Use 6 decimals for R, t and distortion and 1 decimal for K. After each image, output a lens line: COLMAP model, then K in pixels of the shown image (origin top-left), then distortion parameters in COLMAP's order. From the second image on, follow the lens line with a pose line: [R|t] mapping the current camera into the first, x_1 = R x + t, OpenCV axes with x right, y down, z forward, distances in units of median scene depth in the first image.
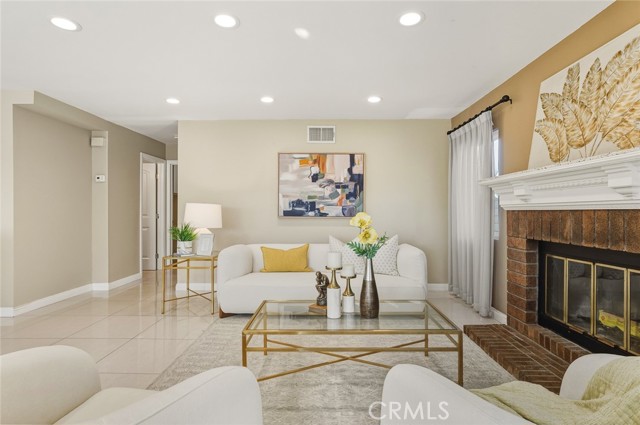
lens RADIAL K [[320.3, 0, 318.5], [0, 320.3, 210.9], [0, 0, 1]] dist [-0.001453, 0.000015]
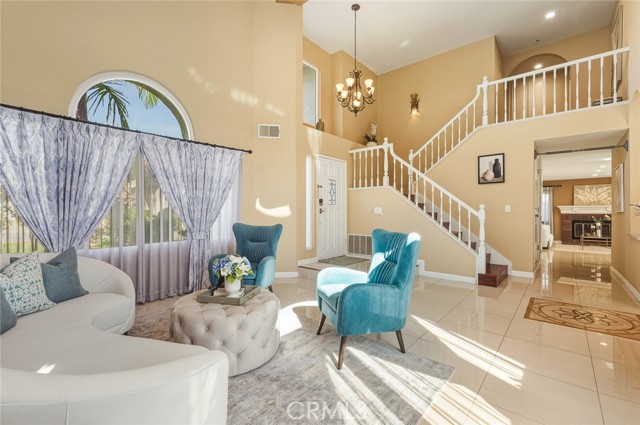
lens RADIAL K [[291.7, 0, 326.2], [0, 291.7, 209.4], [0, 0, 1]] dist [-0.000084, 0.001477]
pose [[0.625857, 0.008151, 0.779896, -2.735603], [-0.000203, 0.999947, -0.010287, -0.011500], [-0.779938, 0.006280, 0.625825, 0.668542]]
